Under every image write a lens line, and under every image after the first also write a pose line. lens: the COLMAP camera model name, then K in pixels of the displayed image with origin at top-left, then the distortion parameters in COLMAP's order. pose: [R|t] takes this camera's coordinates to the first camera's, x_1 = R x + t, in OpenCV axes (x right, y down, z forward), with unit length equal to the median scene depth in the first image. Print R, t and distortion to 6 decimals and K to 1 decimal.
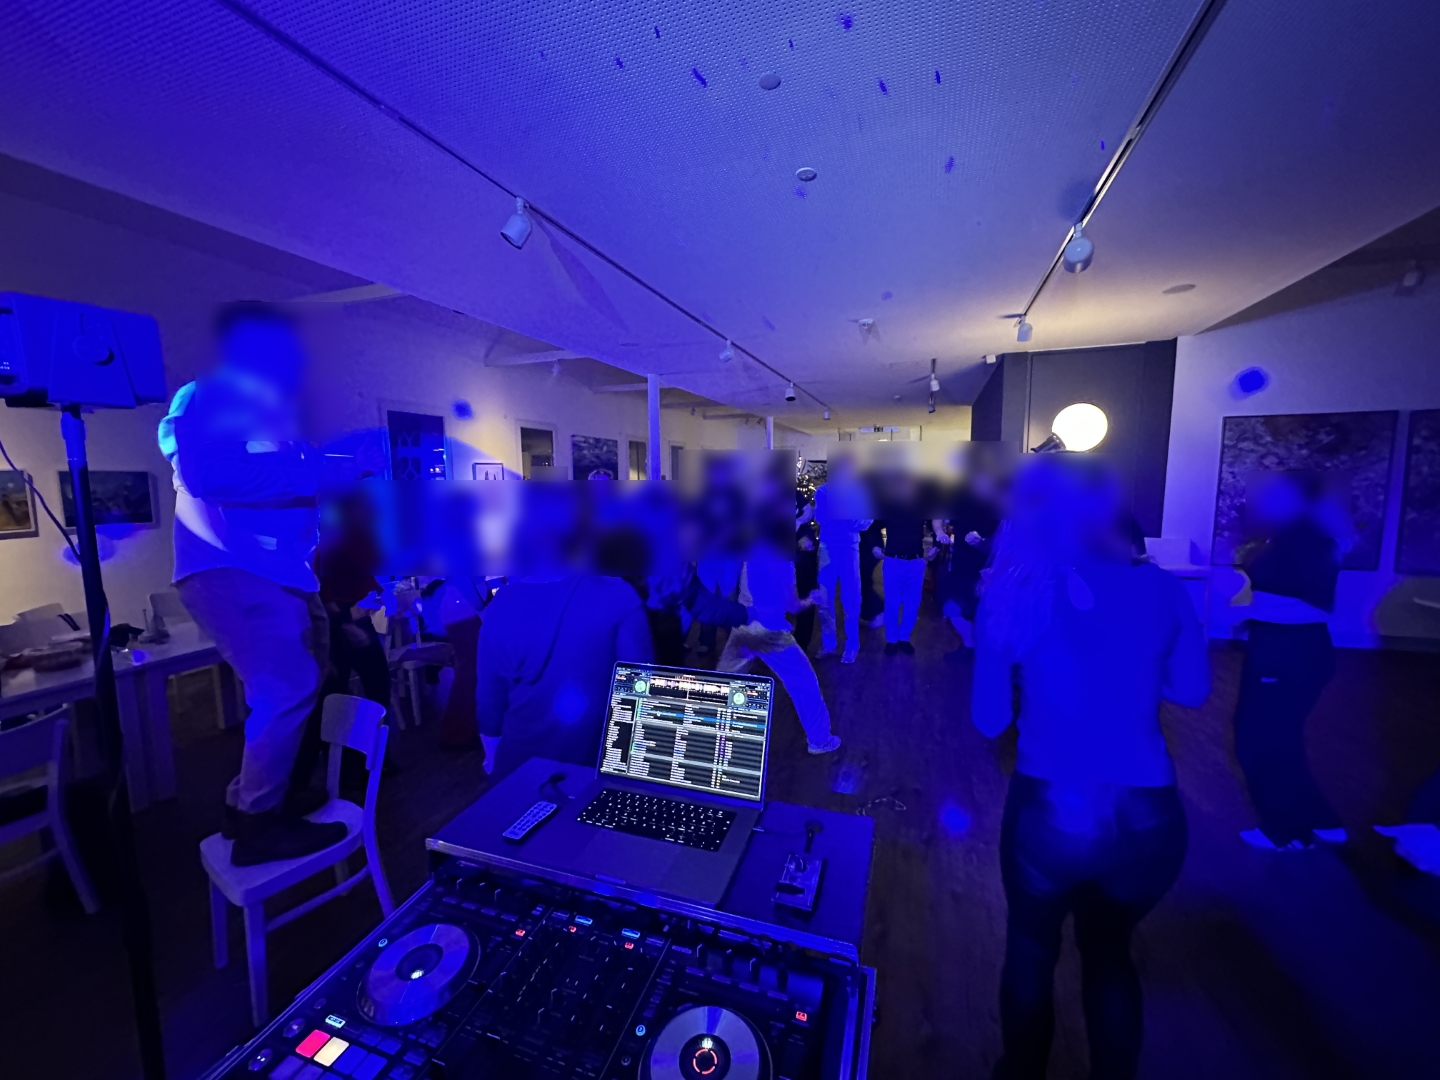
lens RADIAL K [[571.1, 0, 720.2], [0, 571.1, 541.4], [0, 0, 1]] dist [0.000274, -0.000677]
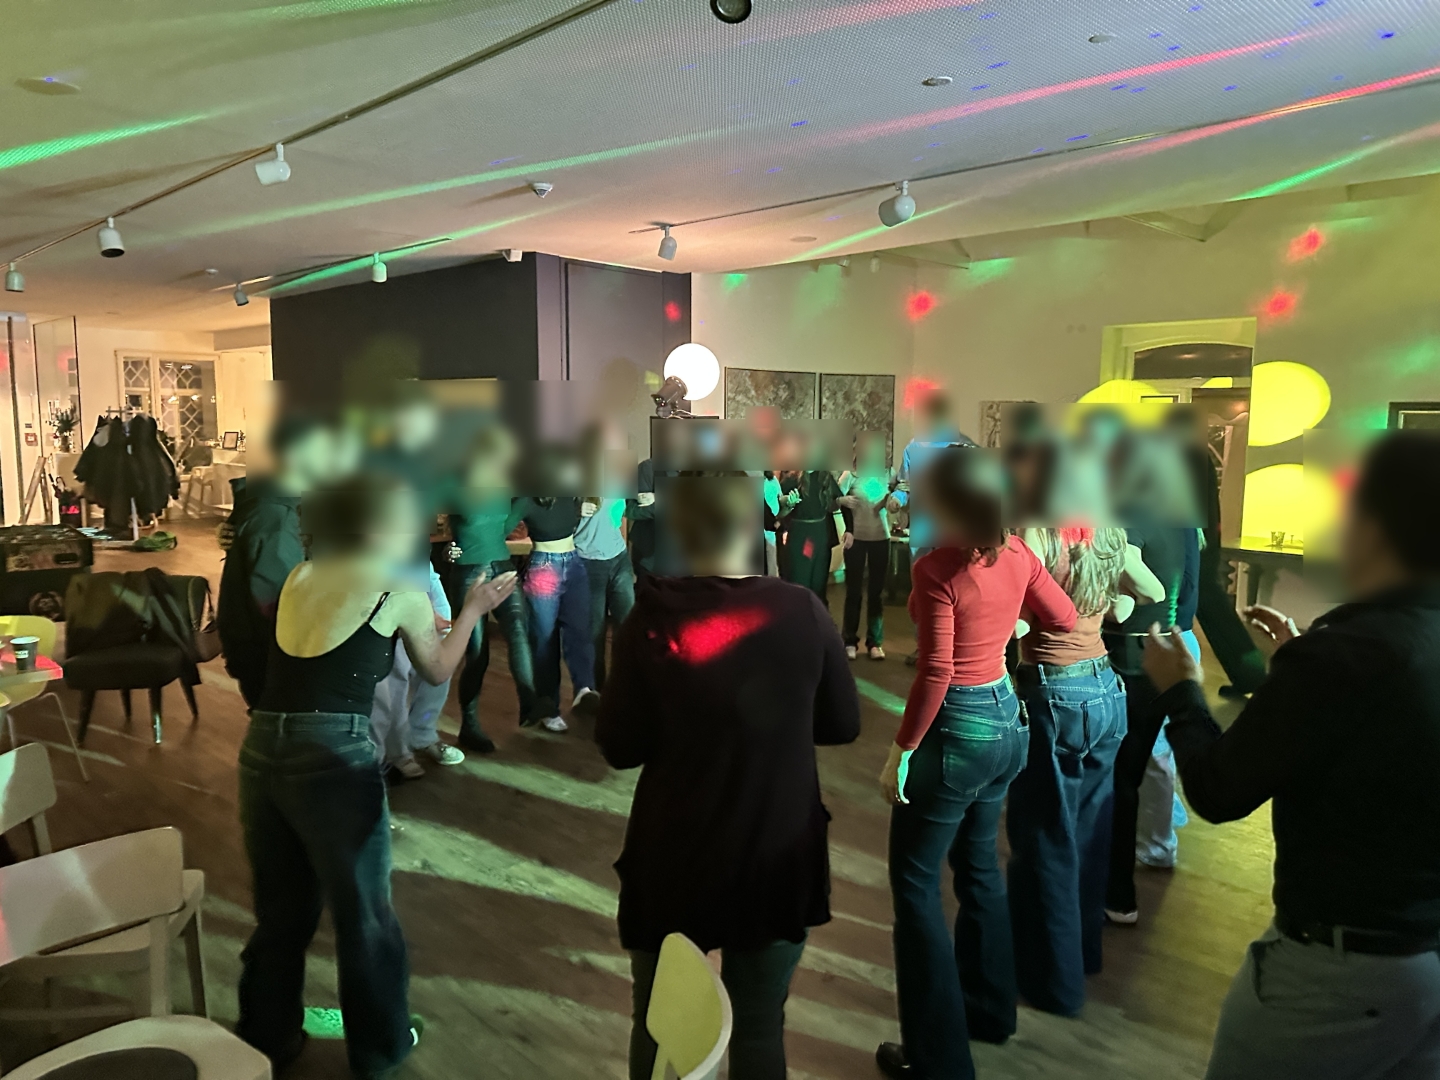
lens RADIAL K [[999.2, 0, 718.1], [0, 999.2, 541.3], [0, 0, 1]] dist [0.135894, -0.226149]
pose [[0.425544, -0.094271, 0.900014, -0.656585], [0.085597, 0.994293, 0.063674, -0.039043], [-0.900880, 0.049942, 0.431185, 0.317366]]
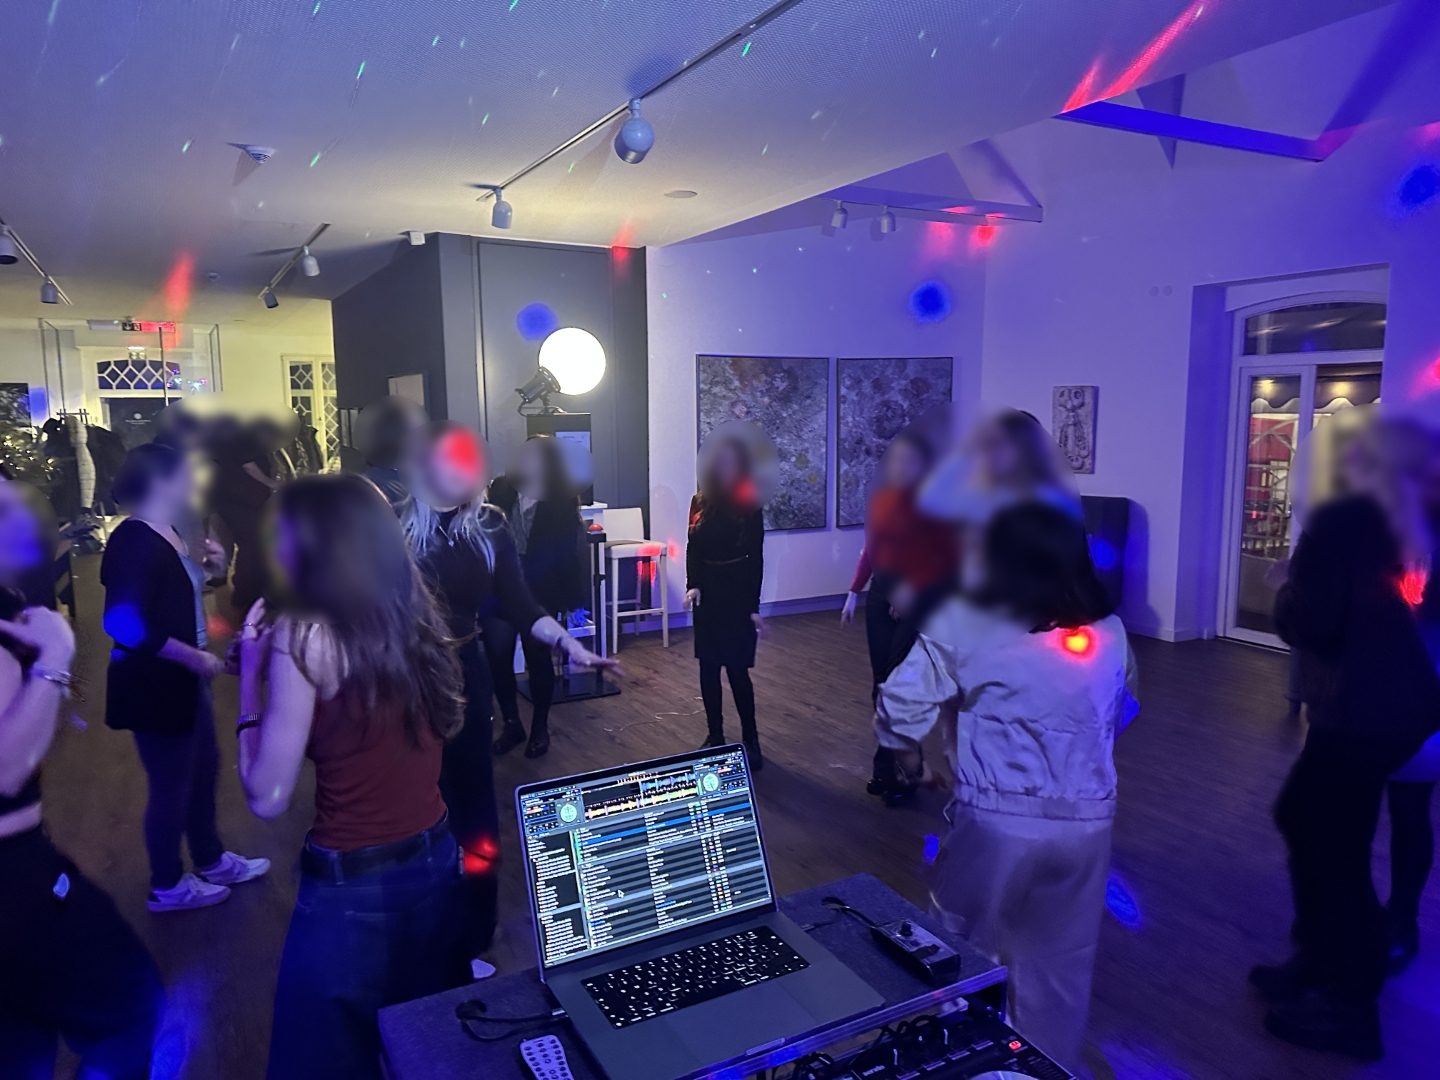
lens RADIAL K [[999.2, 0, 718.1], [0, 999.2, 541.3], [0, 0, 1]] dist [0.135894, -0.226149]
pose [[0.663592, -0.090343, 0.742620, -0.192208], [0.080901, 0.995526, 0.048819, -0.020301], [-0.743707, 0.027683, 0.667932, 0.026667]]
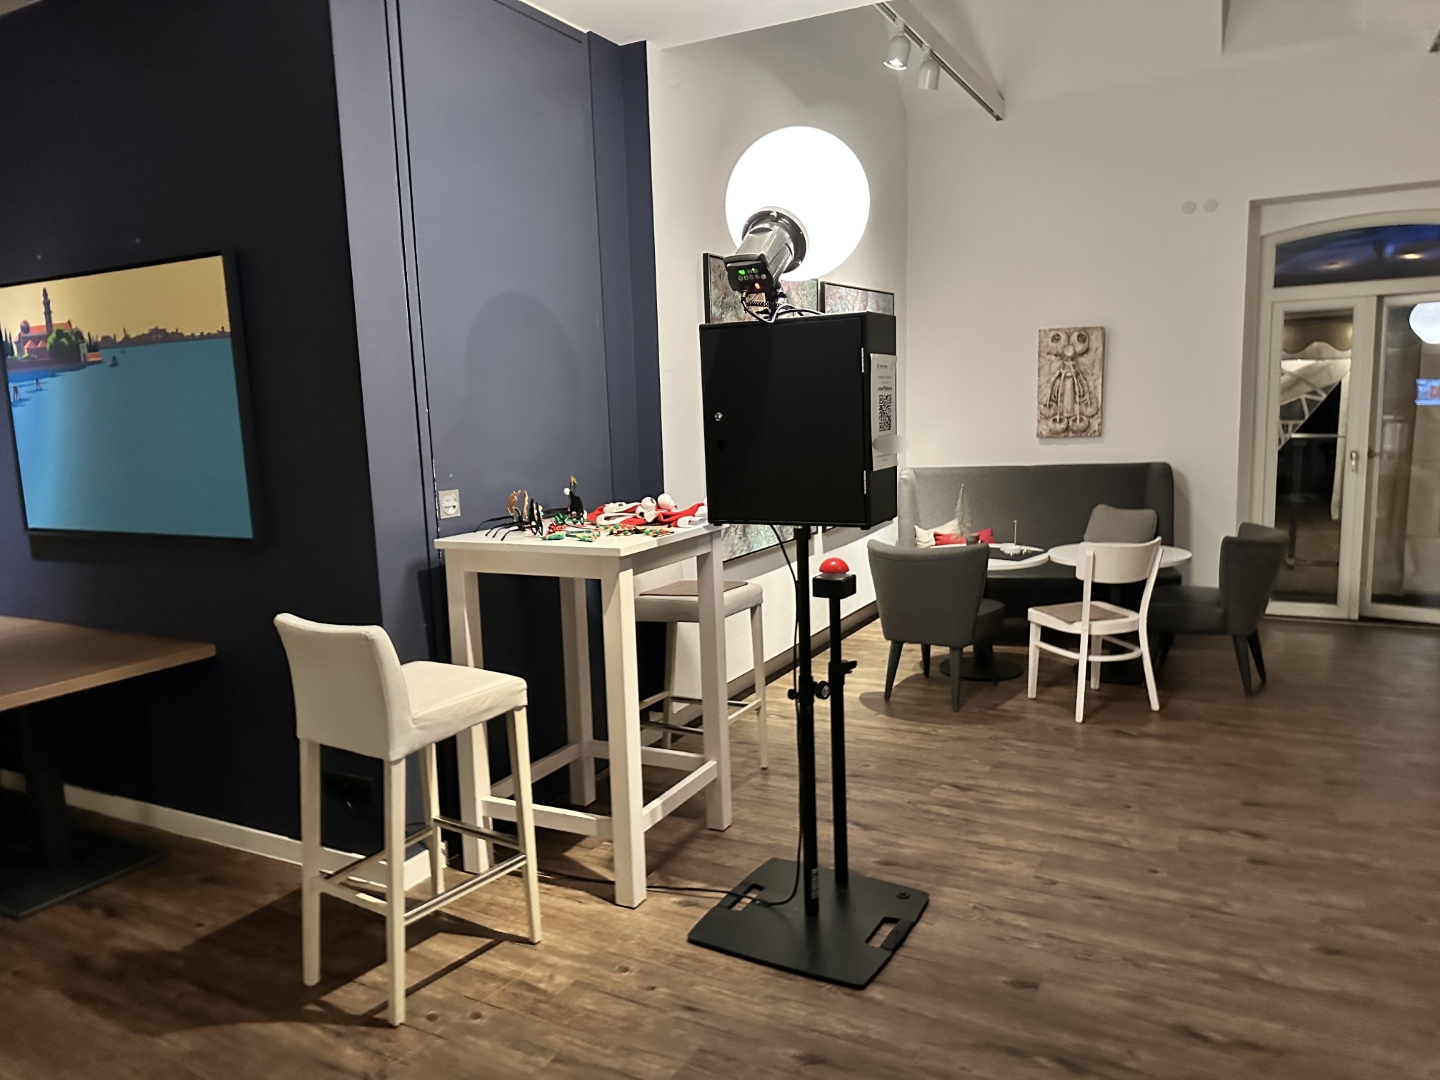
lens RADIAL K [[1011.6, 0, 722.5], [0, 1011.6, 545.7], [0, 0, 1]] dist [0.037780, -0.040285]
pose [[0.143995, -0.133161, 0.980578, 0.029002], [0.141018, 0.983553, 0.112857, -0.075539], [-0.979479, 0.122028, 0.160405, 0.901916]]
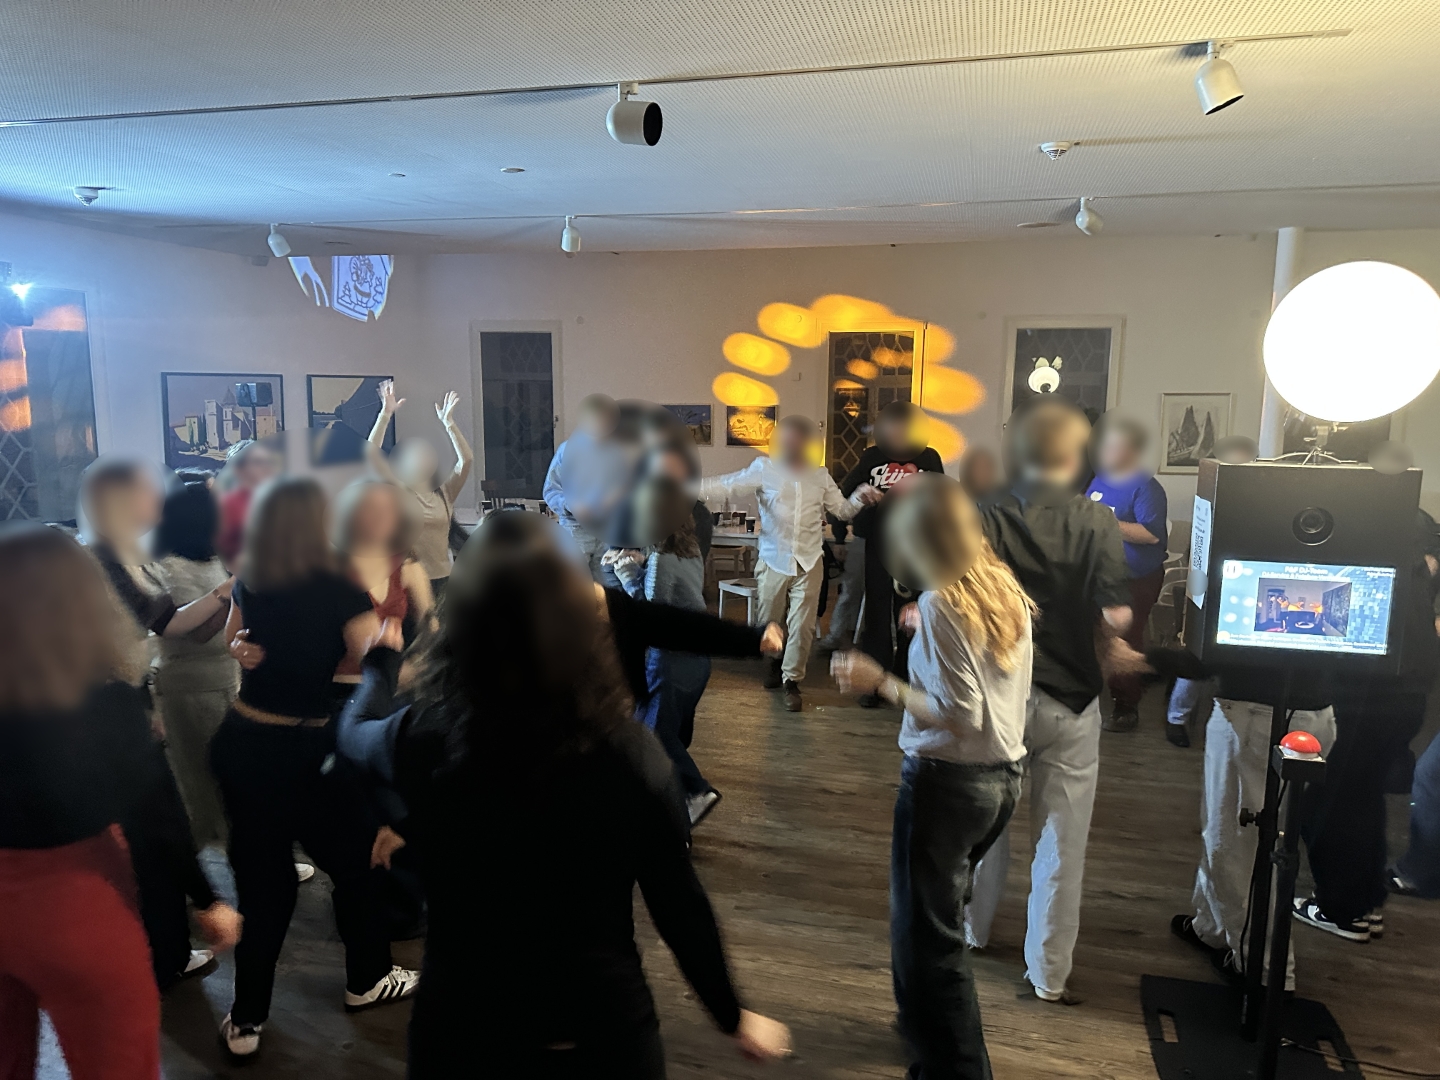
lens RADIAL K [[1011.6, 0, 722.5], [0, 1011.6, 545.7], [0, 0, 1]] dist [0.037780, -0.040285]
pose [[0.088819, 0.167017, -0.981945, 1.051406], [-0.120587, 0.980393, 0.155846, -0.128890], [0.988721, 0.104568, 0.107218, 0.587338]]
